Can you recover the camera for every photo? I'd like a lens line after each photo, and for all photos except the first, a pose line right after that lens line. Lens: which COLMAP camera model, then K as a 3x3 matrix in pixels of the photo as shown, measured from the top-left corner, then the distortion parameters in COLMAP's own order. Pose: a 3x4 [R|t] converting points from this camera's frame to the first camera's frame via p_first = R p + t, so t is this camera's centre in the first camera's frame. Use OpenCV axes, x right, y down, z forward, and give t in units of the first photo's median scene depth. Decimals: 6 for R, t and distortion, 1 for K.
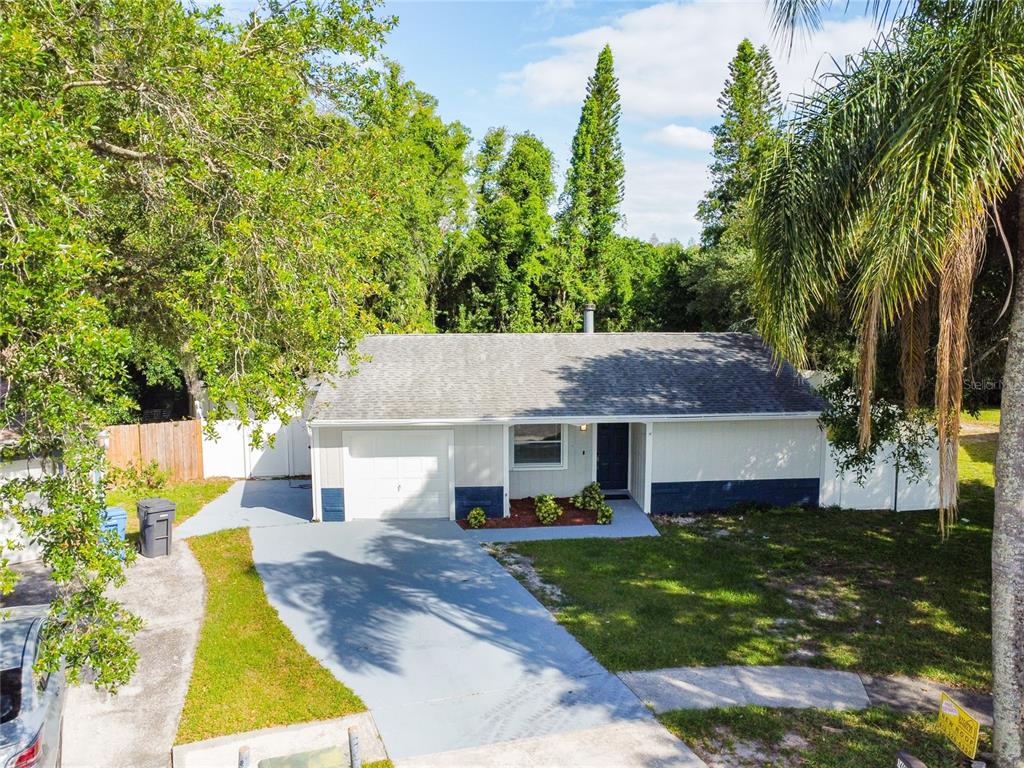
lens RADIAL K [[693.5, 0, 507.8], [0, 693.5, 386.5], [0, 0, 1]] dist [-0.050463, 0.079639]
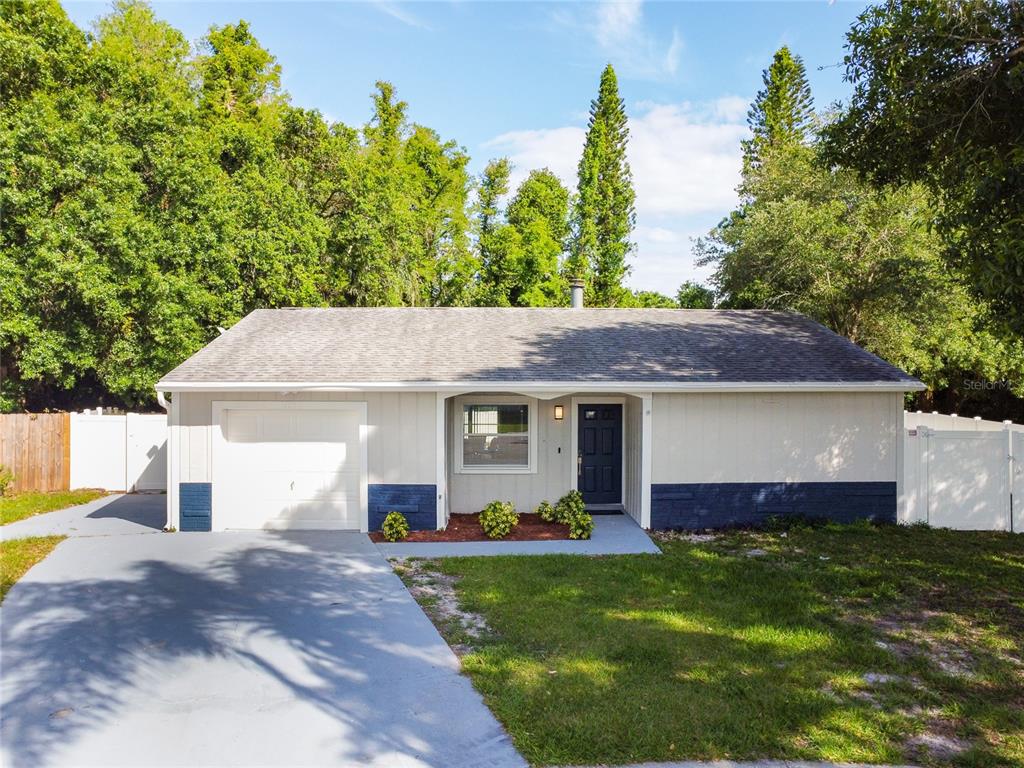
lens RADIAL K [[693.5, 0, 507.8], [0, 693.5, 386.5], [0, 0, 1]] dist [-0.050463, 0.079639]
pose [[0.999394, 0.006232, -0.034242, 0.088859], [-0.010012, 0.993728, -0.111378, 0.123812], [0.033333, 0.111654, 0.993188, 0.299886]]
